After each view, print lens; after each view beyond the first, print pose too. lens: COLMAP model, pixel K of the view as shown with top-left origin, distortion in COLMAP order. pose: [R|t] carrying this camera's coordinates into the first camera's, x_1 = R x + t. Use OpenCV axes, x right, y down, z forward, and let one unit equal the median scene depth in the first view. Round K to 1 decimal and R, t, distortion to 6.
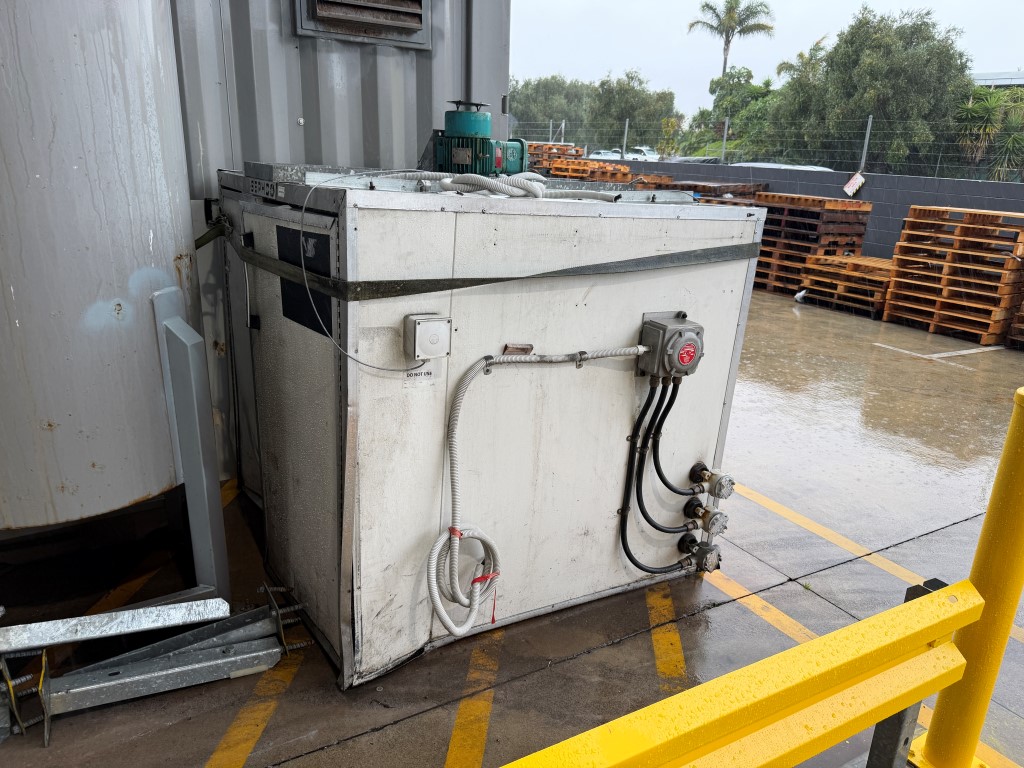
lens RADIAL K [[731.7, 0, 520.7], [0, 731.7, 393.0], [0, 0, 1]] dist [0.013433, -0.023759]
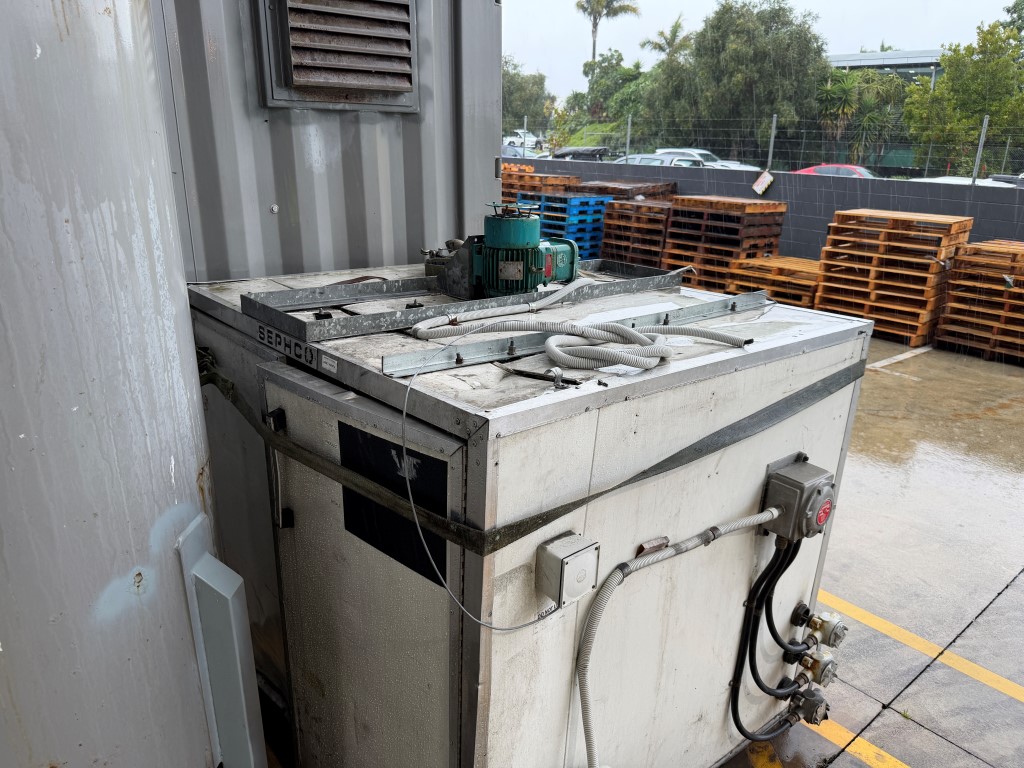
lens RADIAL K [[731.7, 0, 509.2], [0, 731.7, 379.0], [0, 0, 1]] dist [0.013433, -0.023759]
pose [[0.987389, -0.071767, 0.141111, -0.200204], [0.070470, 0.997413, 0.014172, -0.205791], [-0.141763, -0.004049, 0.989892, 0.181318]]
